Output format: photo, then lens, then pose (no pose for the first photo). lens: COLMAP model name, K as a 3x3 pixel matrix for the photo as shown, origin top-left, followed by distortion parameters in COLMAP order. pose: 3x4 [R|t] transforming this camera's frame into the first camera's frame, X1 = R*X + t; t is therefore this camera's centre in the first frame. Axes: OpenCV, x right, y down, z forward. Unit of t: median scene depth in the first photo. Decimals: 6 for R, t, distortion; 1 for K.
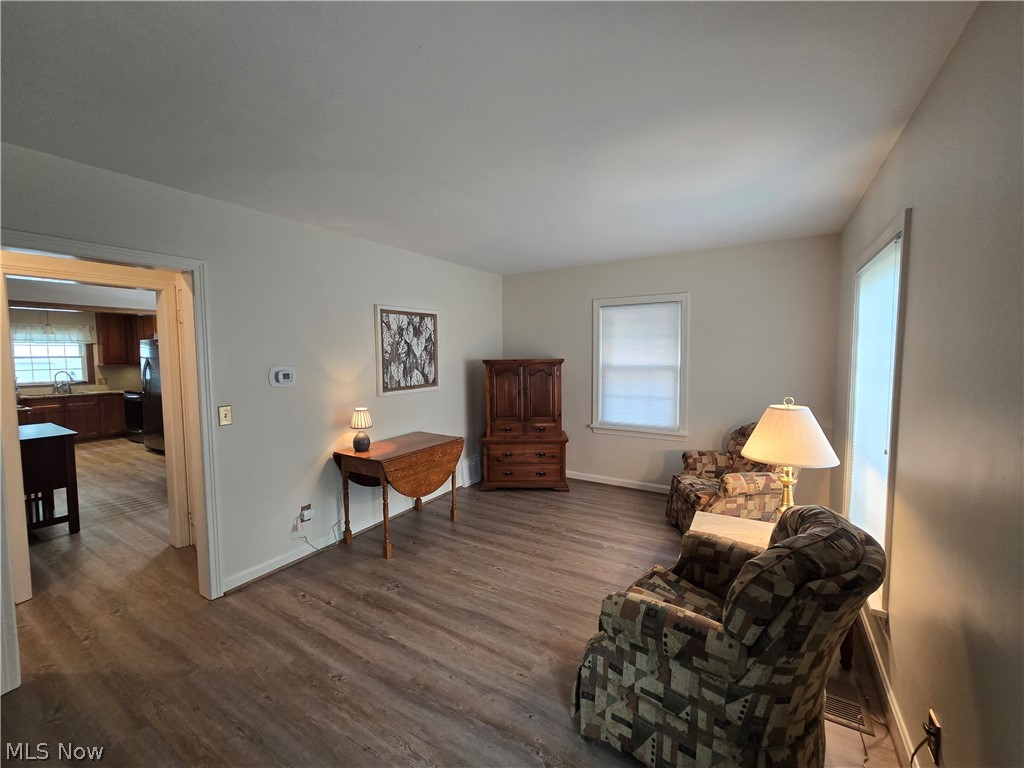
lens RADIAL K [[418.0, 0, 506.3], [0, 418.0, 380.0], [0, 0, 1]] dist [-0.001289, 0.000505]
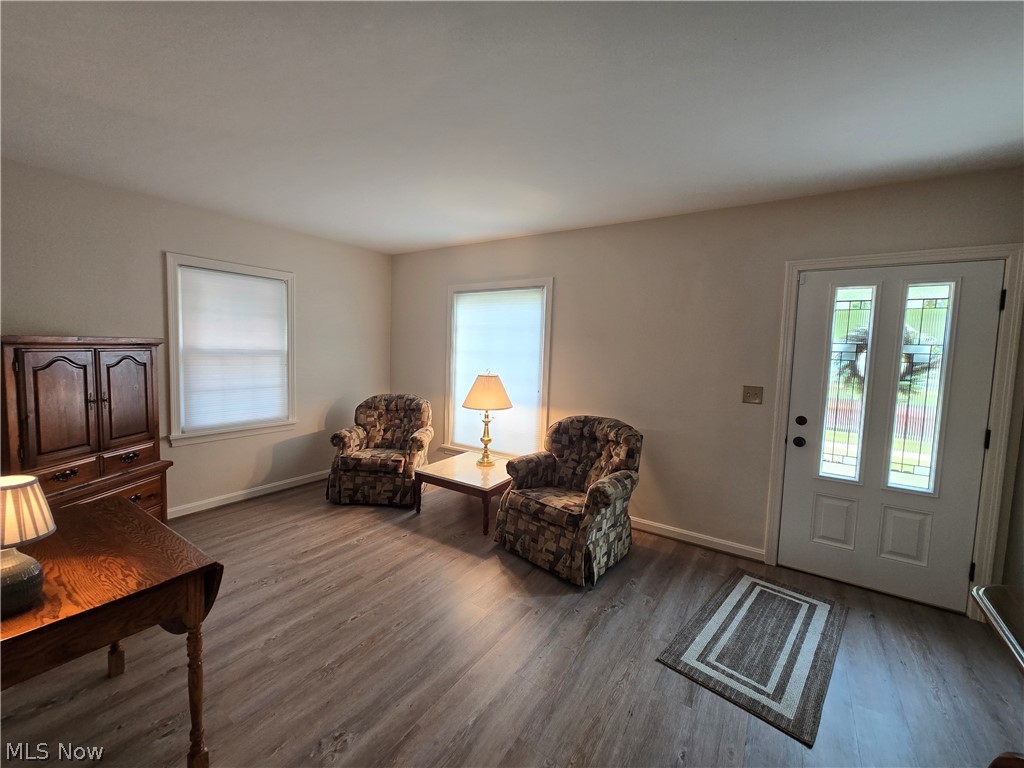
lens RADIAL K [[418.0, 0, 506.3], [0, 418.0, 380.0], [0, 0, 1]] dist [-0.001289, 0.000505]
pose [[0.033098, -0.069005, 0.997067, -0.574942], [0.034585, 0.997095, 0.067859, -0.015181], [-0.998854, 0.032238, 0.035389, 0.537768]]
